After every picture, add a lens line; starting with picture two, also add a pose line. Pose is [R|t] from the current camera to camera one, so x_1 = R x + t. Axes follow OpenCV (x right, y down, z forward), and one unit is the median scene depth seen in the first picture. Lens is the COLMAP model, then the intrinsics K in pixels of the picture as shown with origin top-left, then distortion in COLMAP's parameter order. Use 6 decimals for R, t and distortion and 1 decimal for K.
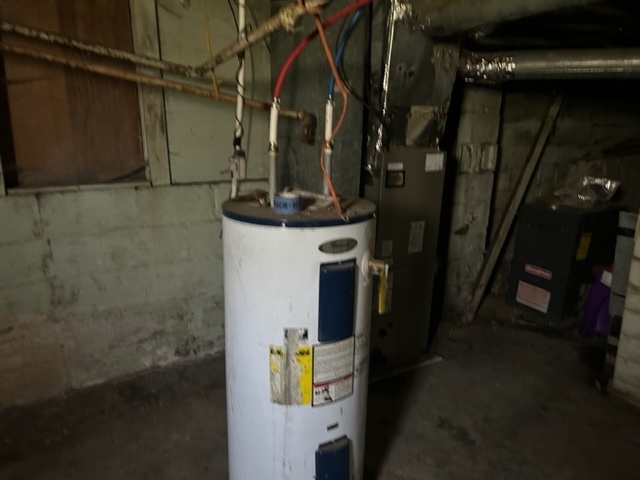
lens RADIAL K [[481.8, 0, 319.0], [0, 481.8, 240.6], [0, 0, 1]] dist [0.034912, -0.037477]
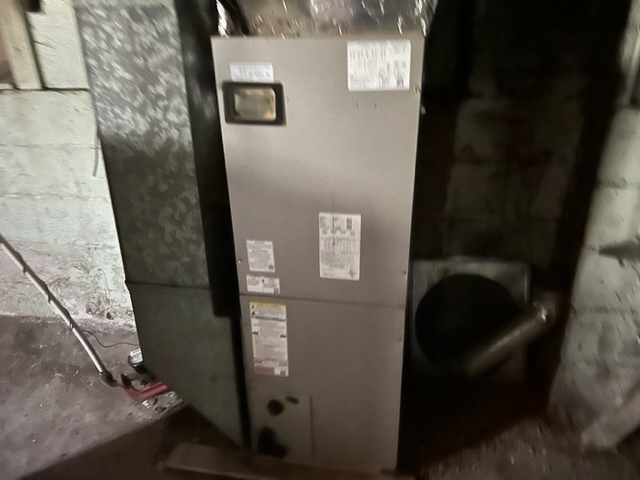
lens RADIAL K [[481.8, 0, 320.3], [0, 481.8, 241.3], [0, 0, 1]] dist [0.034912, -0.037477]
pose [[0.744190, 0.248275, -0.620113, 0.467064], [-0.138725, 0.965563, 0.220099, -0.107771], [0.653403, -0.077770, 0.753004, 0.677256]]
